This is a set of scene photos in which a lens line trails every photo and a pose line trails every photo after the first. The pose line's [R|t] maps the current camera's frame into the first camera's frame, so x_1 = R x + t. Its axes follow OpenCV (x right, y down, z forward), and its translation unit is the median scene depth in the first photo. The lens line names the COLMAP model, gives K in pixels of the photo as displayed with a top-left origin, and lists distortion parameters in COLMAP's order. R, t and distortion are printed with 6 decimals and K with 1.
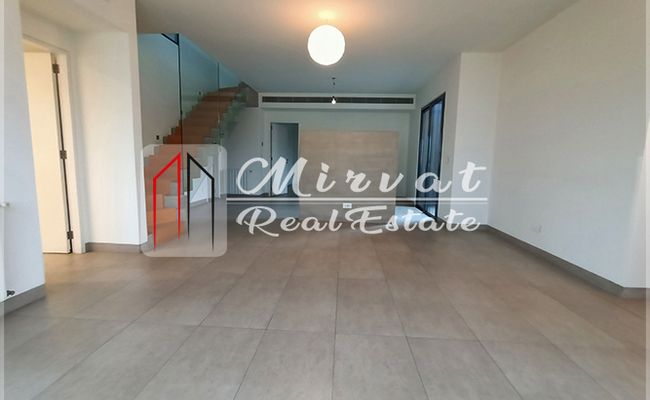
lens RADIAL K [[303.7, 0, 325.0], [0, 303.7, 200.0], [0, 0, 1]] dist [-0.002181, 0.000054]
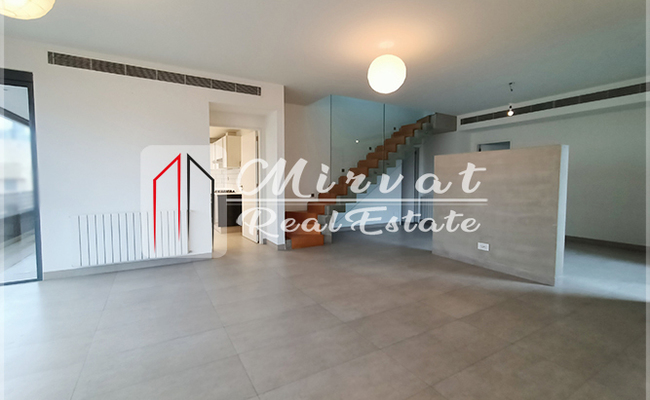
lens RADIAL K [[301.0, 0, 325.0], [0, 301.0, 200.0], [0, 0, 1]] dist [-0.036845, -0.000030]
pose [[0.545951, 0.037002, -0.836999, 0.736399], [-0.097362, 0.995058, -0.019517, -0.065844], [0.832140, 0.092147, 0.546856, 0.347404]]
